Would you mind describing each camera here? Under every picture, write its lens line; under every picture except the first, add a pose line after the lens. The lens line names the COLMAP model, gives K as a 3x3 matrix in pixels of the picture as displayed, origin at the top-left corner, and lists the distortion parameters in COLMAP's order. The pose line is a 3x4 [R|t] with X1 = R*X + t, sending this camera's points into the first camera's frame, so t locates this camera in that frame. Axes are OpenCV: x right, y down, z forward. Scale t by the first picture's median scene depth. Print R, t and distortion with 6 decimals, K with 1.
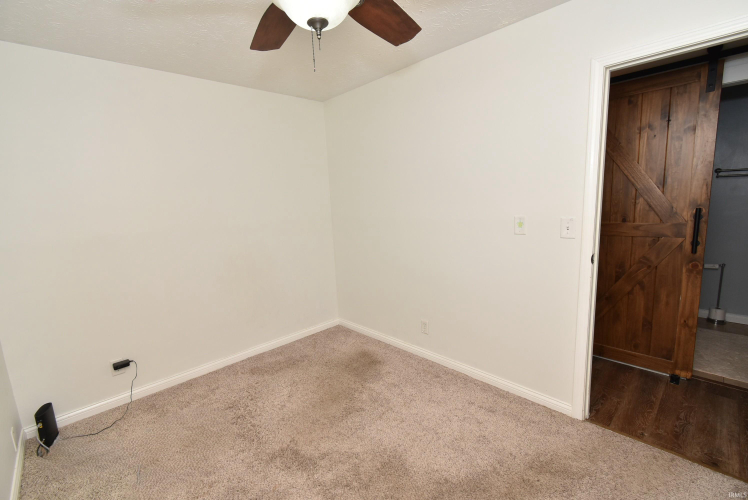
lens RADIAL K [[330.4, 0, 374.8], [0, 330.4, 250.5], [0, 0, 1]] dist [0.007338, -0.003934]
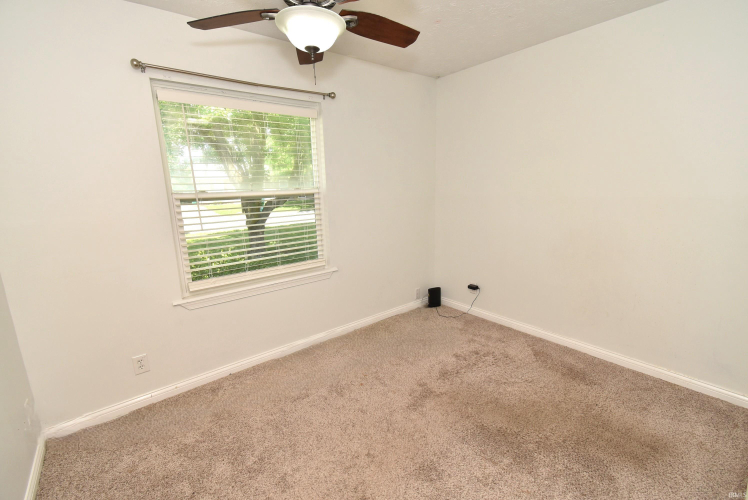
lens RADIAL K [[330.4, 0, 374.3], [0, 330.4, 249.5], [0, 0, 1]] dist [0.007338, -0.003934]
pose [[-0.089613, 0.244881, -0.965403, 0.548788], [-0.130375, 0.958078, 0.255124, -0.103195], [0.987407, 0.148727, -0.053930, 0.590296]]
